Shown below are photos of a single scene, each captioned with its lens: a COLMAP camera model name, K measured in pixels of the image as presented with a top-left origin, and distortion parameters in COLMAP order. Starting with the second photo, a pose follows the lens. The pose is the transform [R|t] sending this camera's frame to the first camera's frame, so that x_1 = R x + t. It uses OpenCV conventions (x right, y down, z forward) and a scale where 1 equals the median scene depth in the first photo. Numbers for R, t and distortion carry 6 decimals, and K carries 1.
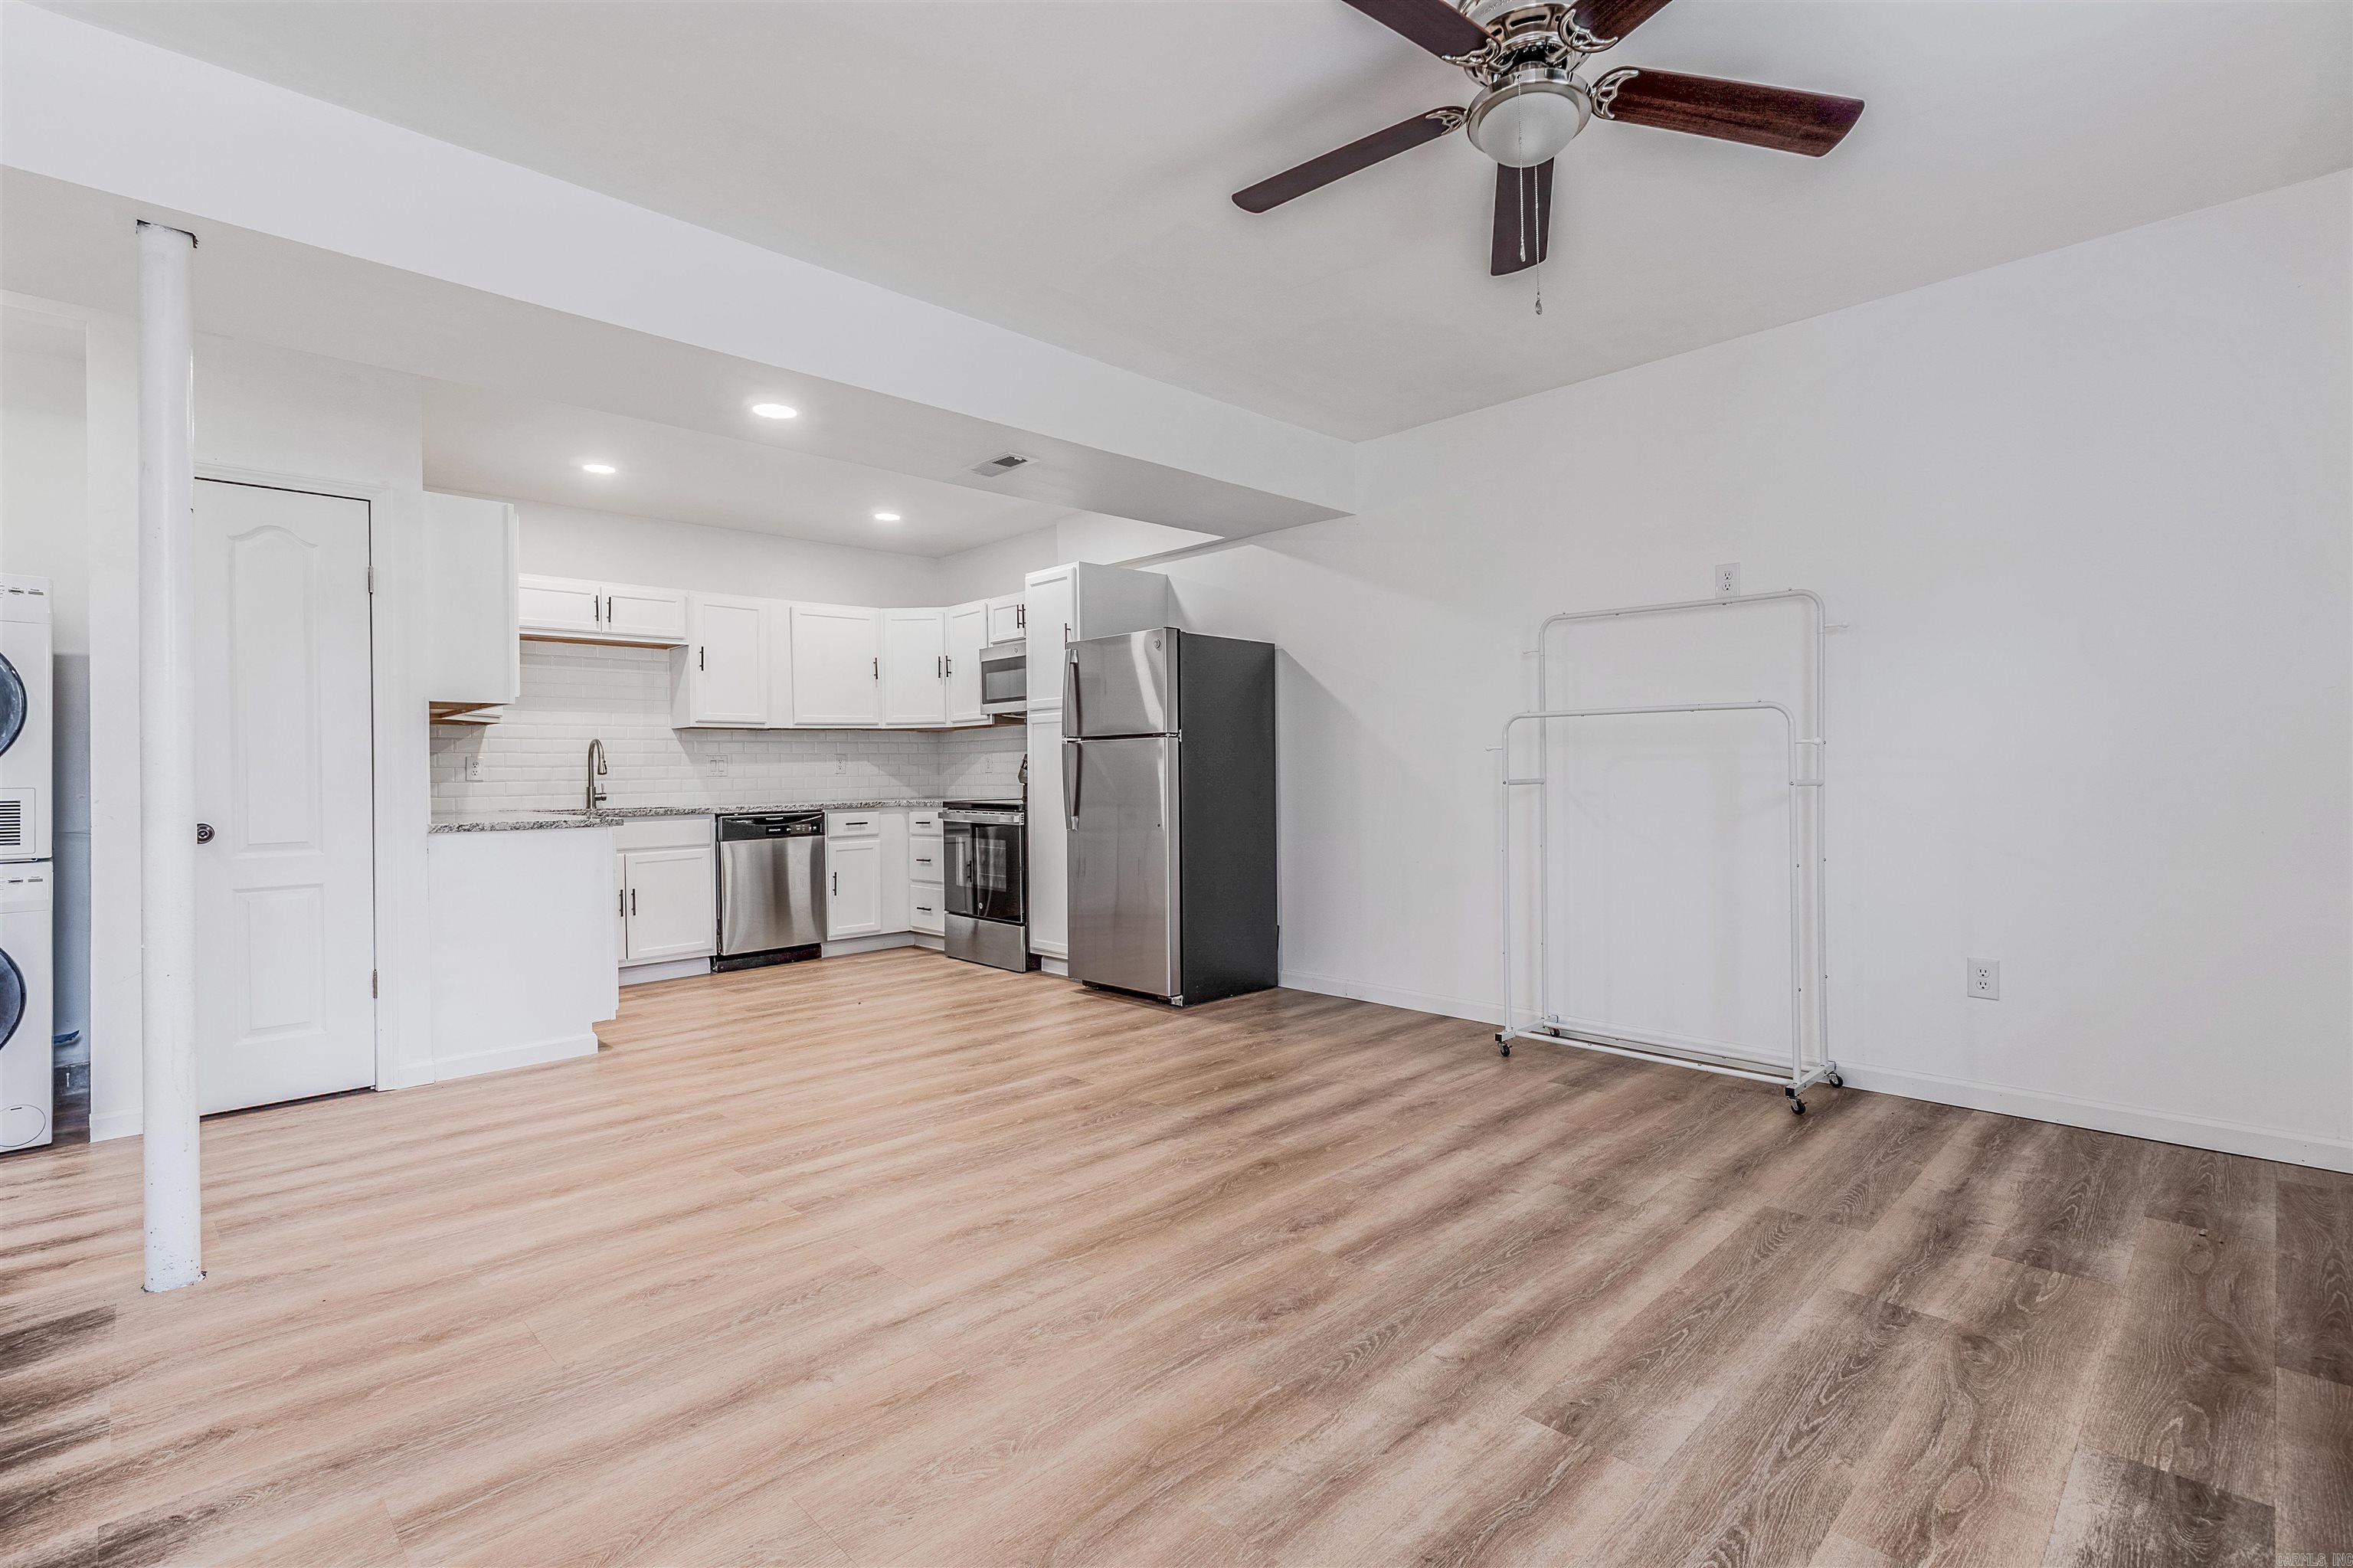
lens RADIAL K [[1087.1, 0, 1182.9], [0, 1087.1, 770.2], [0, 0, 1]] dist [-0.000664, 0.000414]
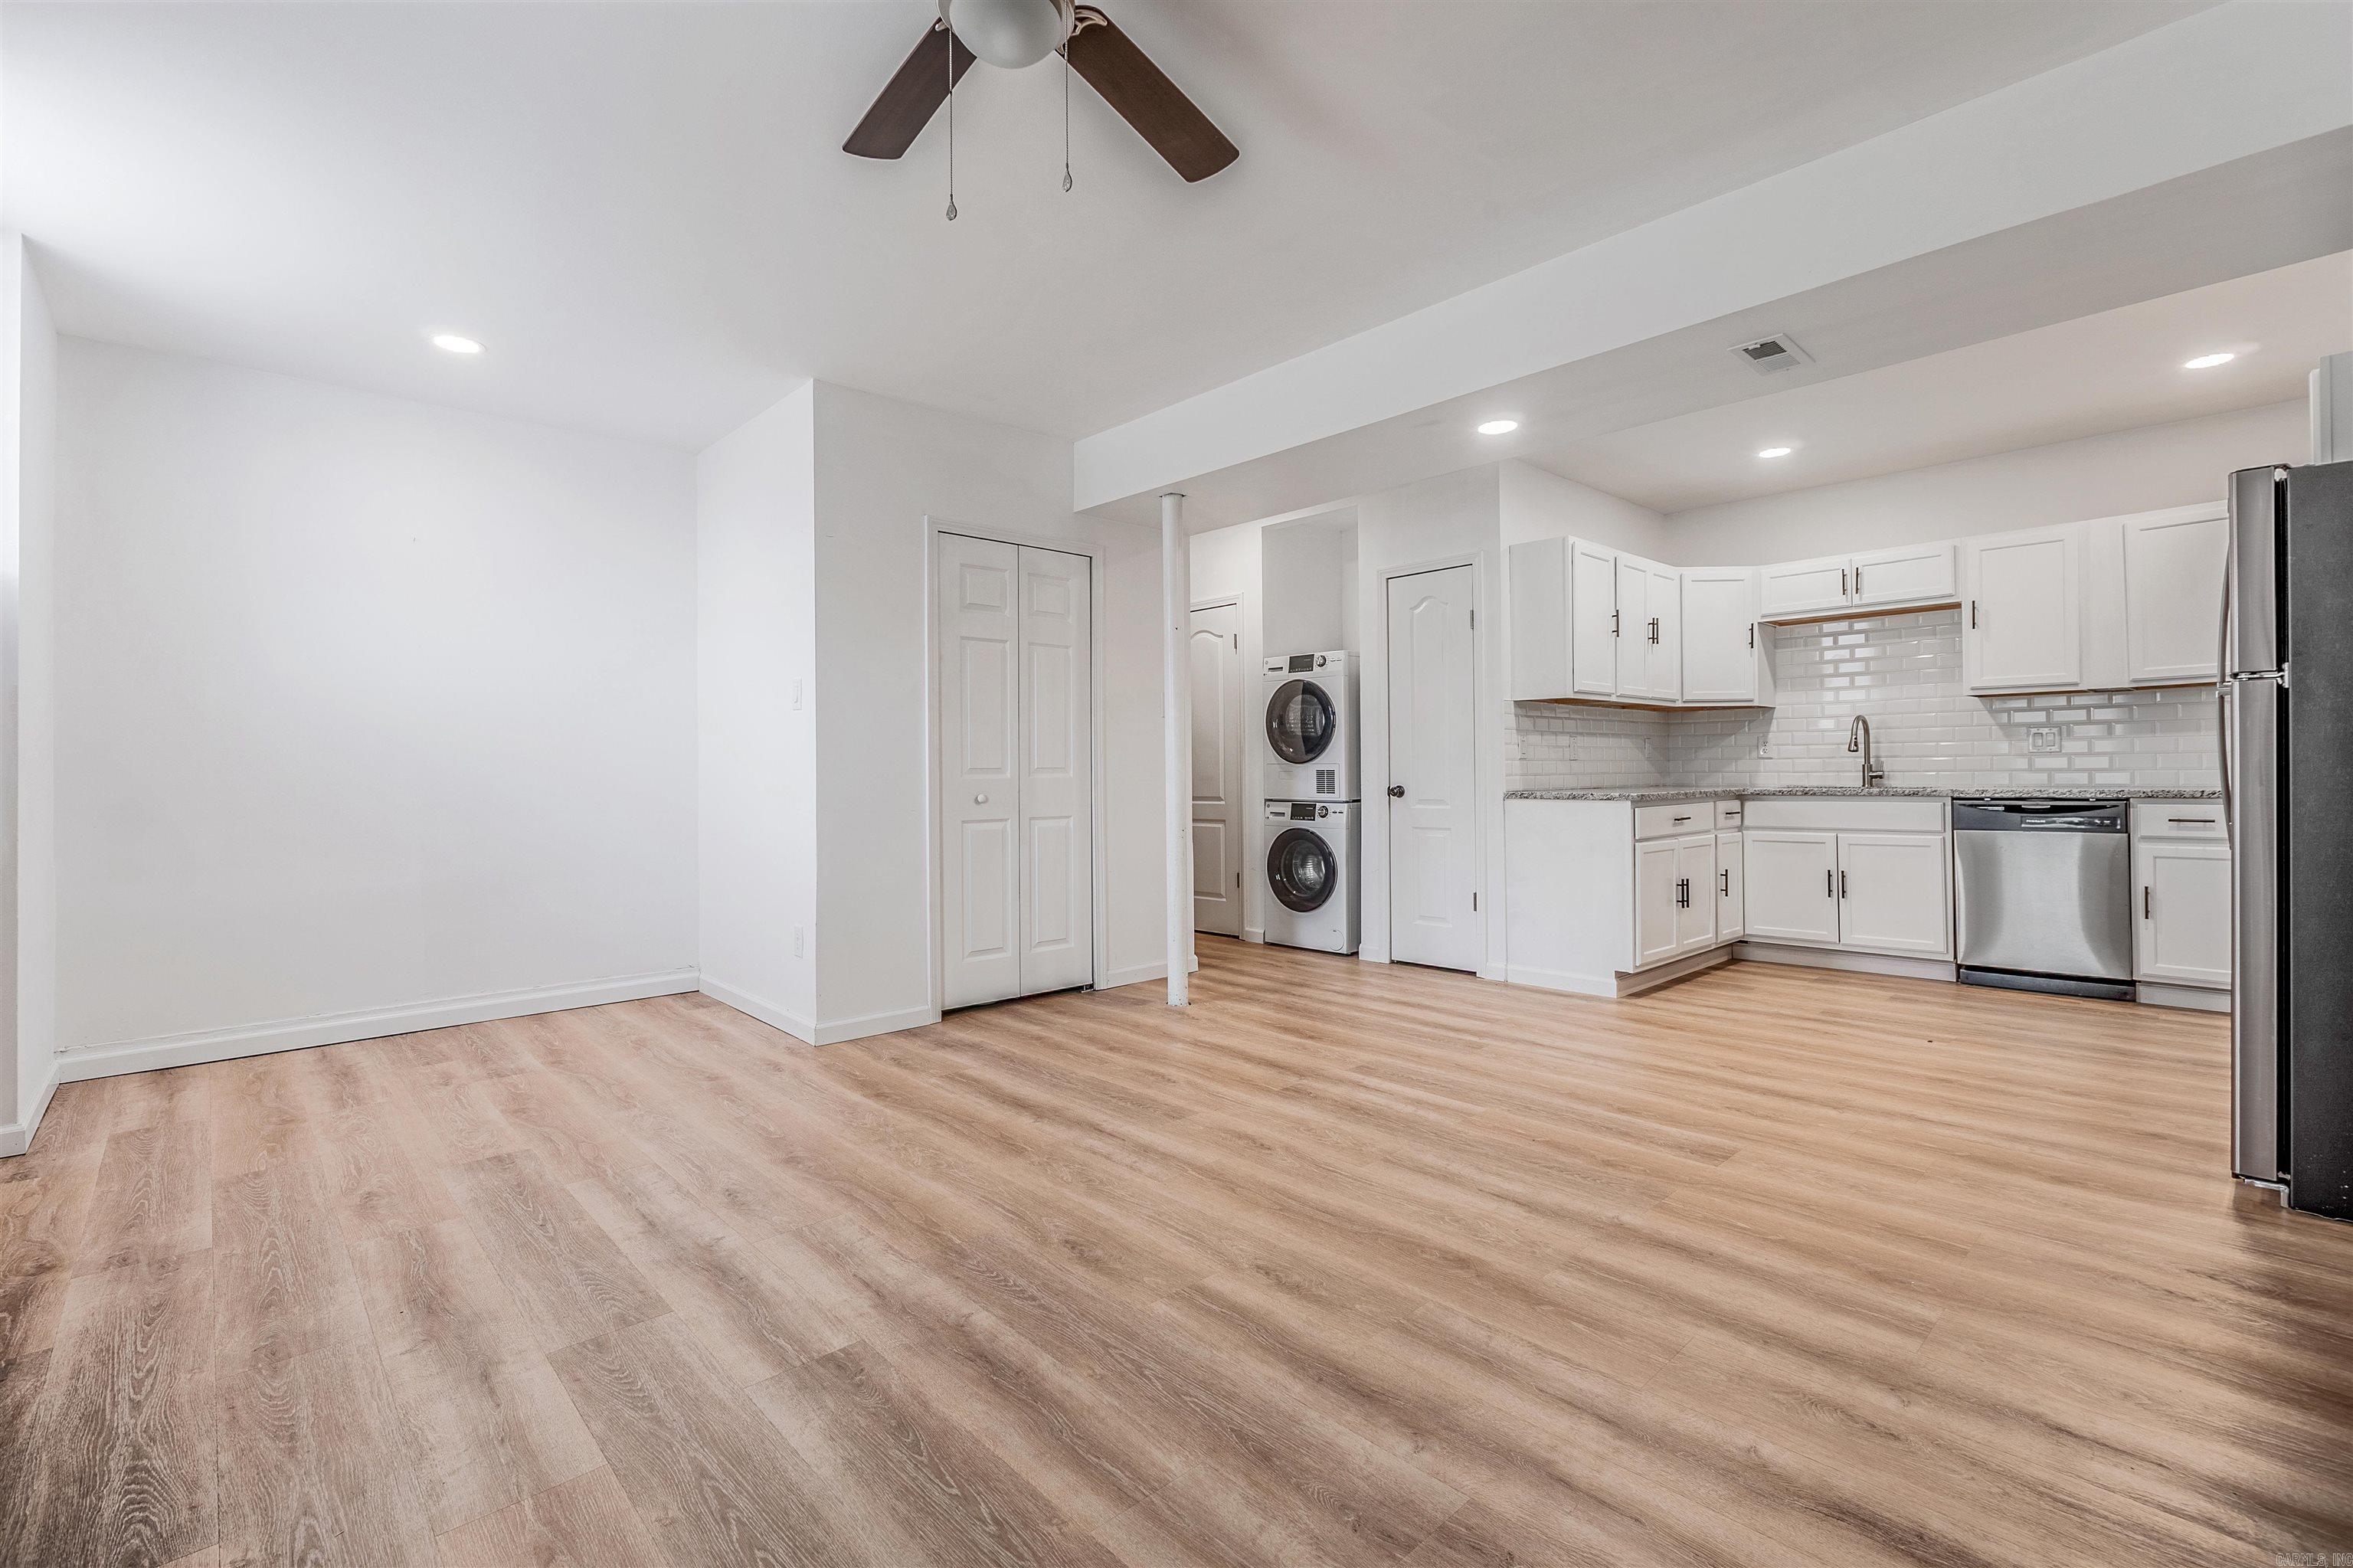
lens RADIAL K [[1056.1, 0, 1177.7], [0, 1056.1, 762.7], [0, 0, 1]] dist [-0.000153, -0.000505]
pose [[-0.034440, 0.007040, -0.999382, 0.656240], [0.013064, 0.999893, 0.006593, -0.000717], [0.999321, -0.012828, -0.034529, 0.651722]]
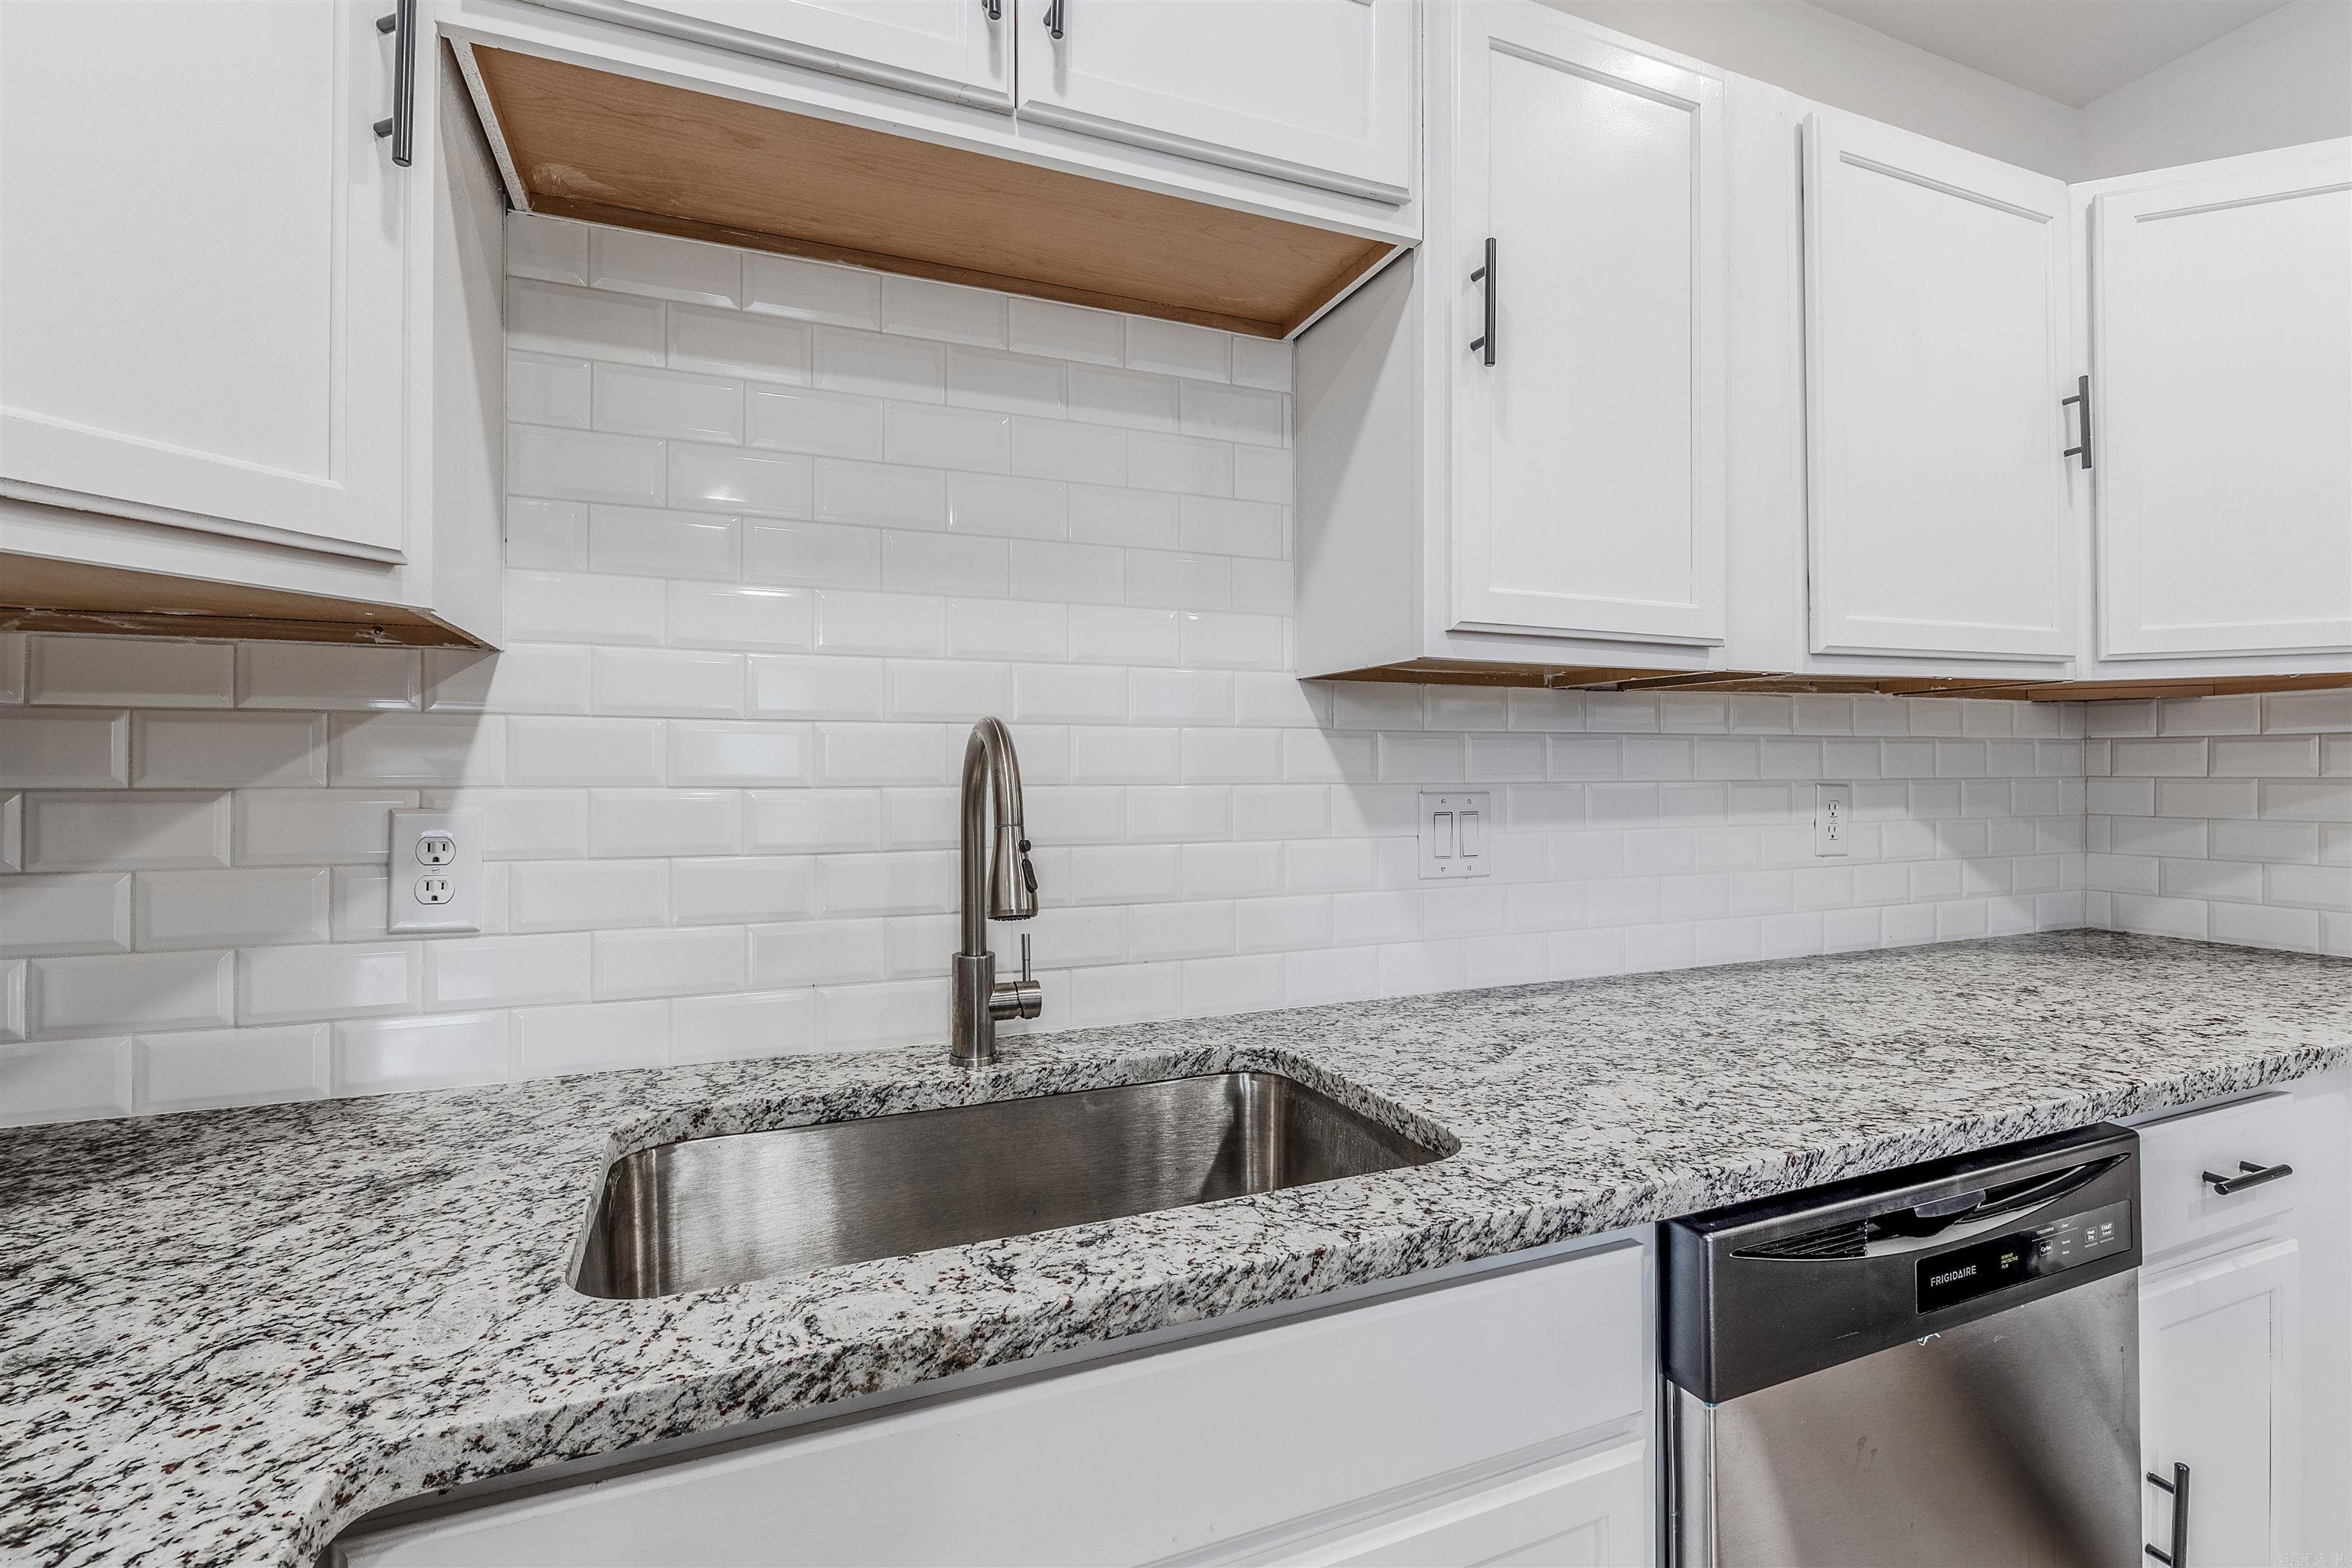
lens RADIAL K [[1058.0, 0, 1170.4], [0, 1058.0, 776.6], [0, 0, 1]] dist [0.000928, -0.000235]
pose [[0.923126, 0.009944, -0.384370, -0.678898], [-0.008510, 0.999949, 0.005430, -0.030546], [0.384404, -0.001741, 0.923163, 1.298666]]
